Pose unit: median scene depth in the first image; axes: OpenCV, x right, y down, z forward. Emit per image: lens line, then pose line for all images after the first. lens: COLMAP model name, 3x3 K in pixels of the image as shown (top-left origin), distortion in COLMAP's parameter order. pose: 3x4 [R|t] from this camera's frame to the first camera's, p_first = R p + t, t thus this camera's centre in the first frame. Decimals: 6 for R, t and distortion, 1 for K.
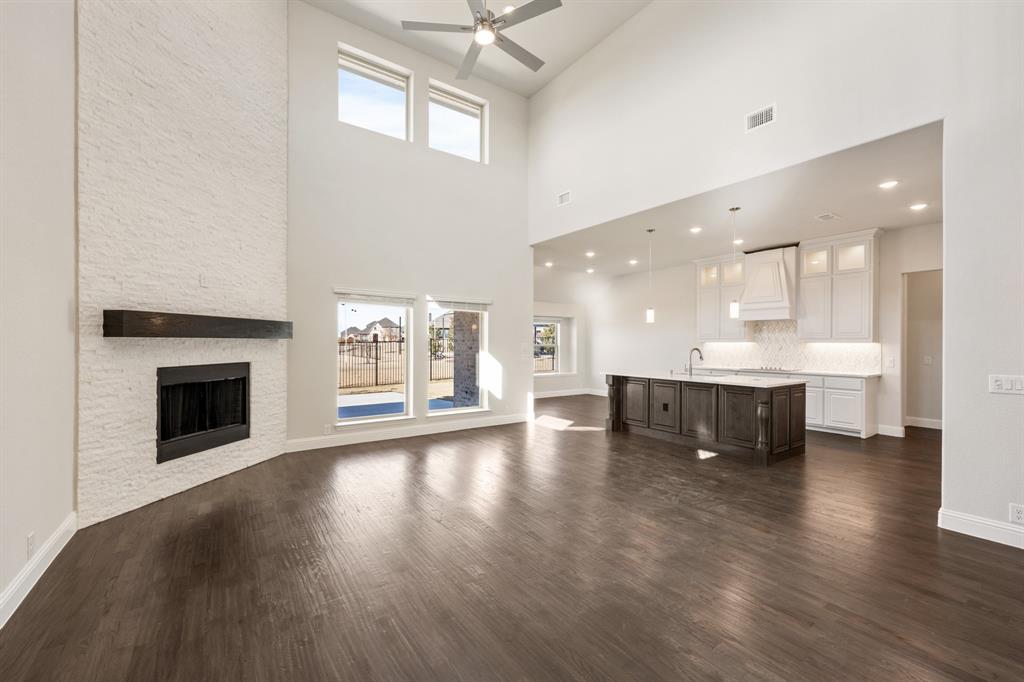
lens RADIAL K [[416.7, 0, 512.2], [0, 416.7, 344.3], [0, 0, 1]] dist [-0.002793, -0.000290]
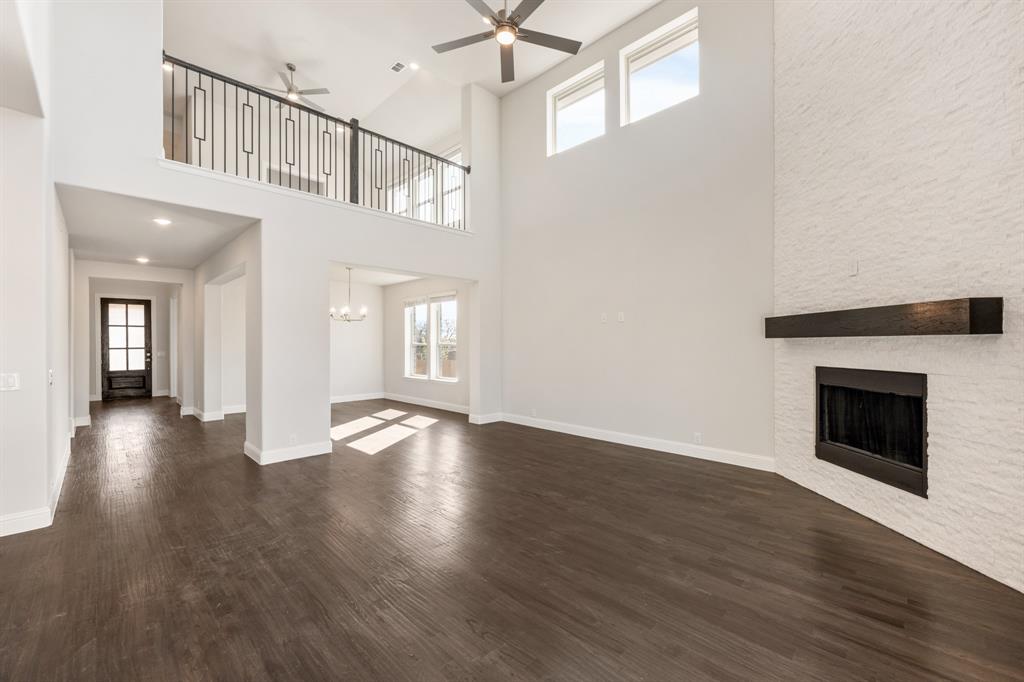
lens RADIAL K [[416.7, 0, 512.2], [0, 416.7, 344.3], [0, 0, 1]] dist [-0.002793, -0.000290]
pose [[-0.984795, -0.000463, -0.173717, 0.082605], [-0.001804, 0.999970, 0.007558, -0.005010], [0.173709, 0.007757, -0.984767, 1.753684]]
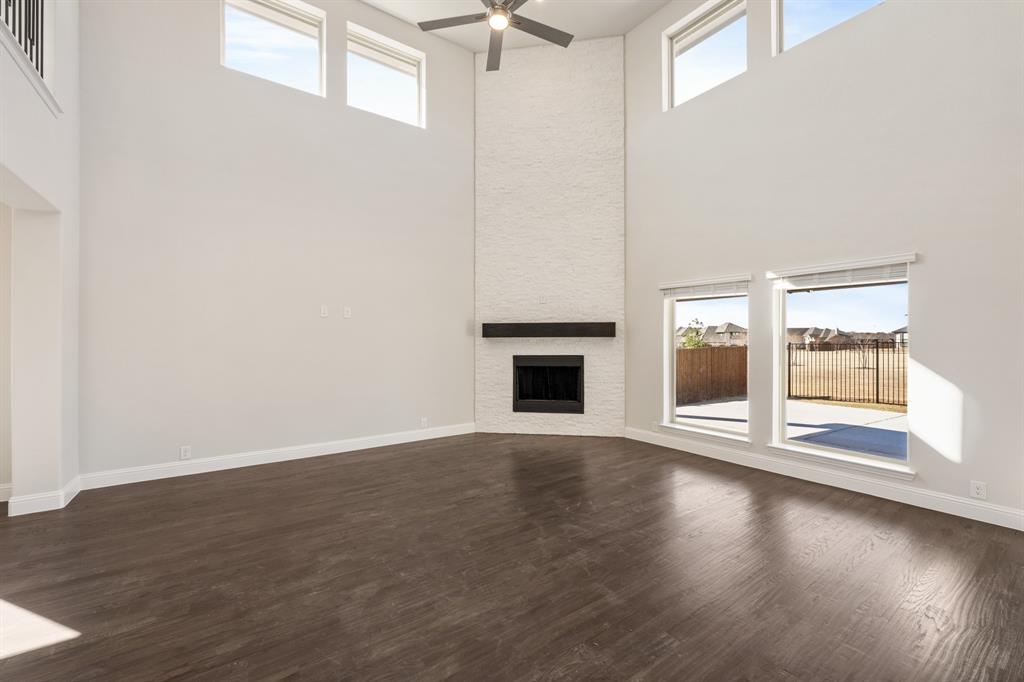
lens RADIAL K [[416.7, 0, 512.2], [0, 416.7, 344.3], [0, 0, 1]] dist [-0.002793, -0.000290]
pose [[0.006783, 0.005109, -0.999964, 0.784847], [-0.003239, 0.999982, 0.005087, 0.002353], [0.999972, 0.003204, 0.006799, 0.904073]]
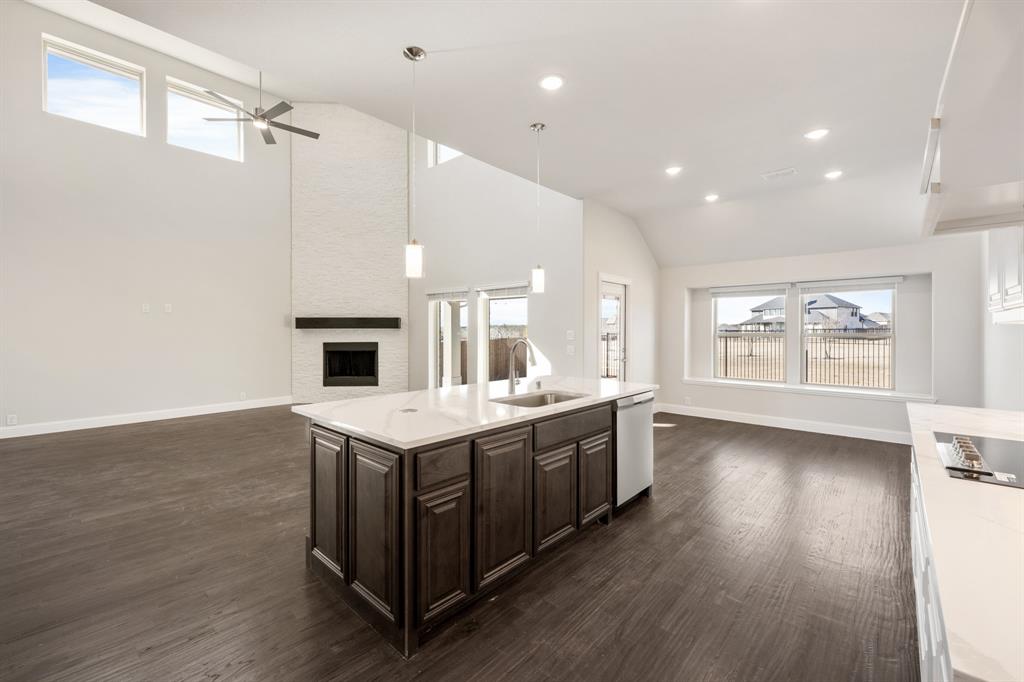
lens RADIAL K [[422.7, 0, 512.9], [0, 422.7, 336.8], [0, 0, 1]] dist [0.001130, 0.000338]
pose [[0.220931, 0.009767, -0.975241, 1.418526], [-0.003083, 0.999952, 0.009316, 0.002431], [0.975285, 0.000948, 0.220951, 1.363449]]
